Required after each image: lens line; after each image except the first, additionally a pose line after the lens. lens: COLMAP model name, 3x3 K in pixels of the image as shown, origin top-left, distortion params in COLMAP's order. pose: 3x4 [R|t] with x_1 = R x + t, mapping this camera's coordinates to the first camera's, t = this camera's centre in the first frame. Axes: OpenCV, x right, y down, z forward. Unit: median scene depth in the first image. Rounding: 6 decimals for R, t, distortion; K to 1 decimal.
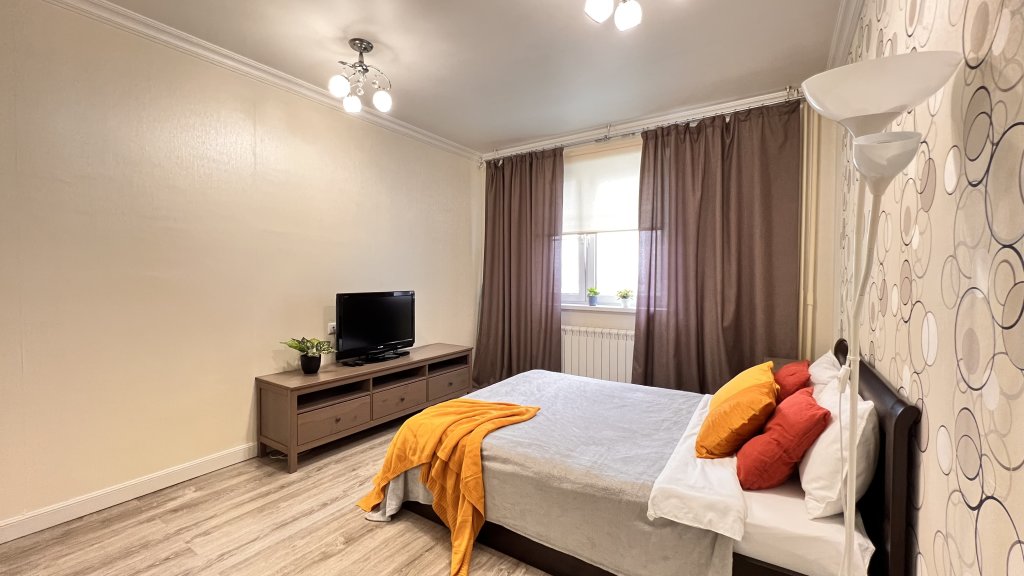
lens RADIAL K [[412.3, 0, 509.0], [0, 412.3, 281.1], [0, 0, 1]] dist [0.003964, 0.000276]
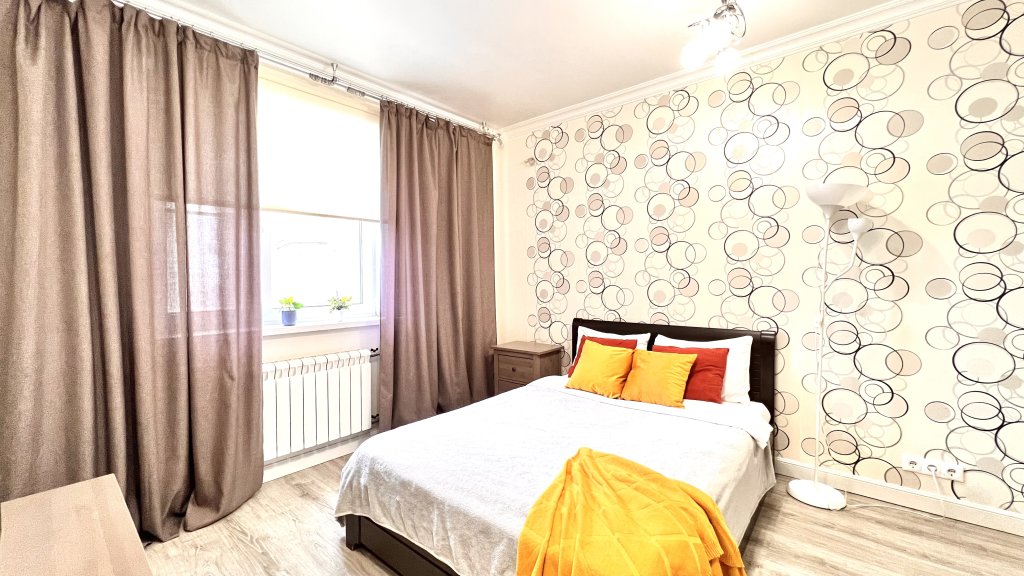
lens RADIAL K [[412.3, 0, 508.6], [0, 412.3, 286.7], [0, 0, 1]] dist [0.003964, 0.000276]
pose [[0.124086, -0.028210, 0.991870, -0.427376], [0.023998, 0.999389, 0.025422, -0.010840], [-0.991981, 0.020648, 0.124687, 0.623845]]
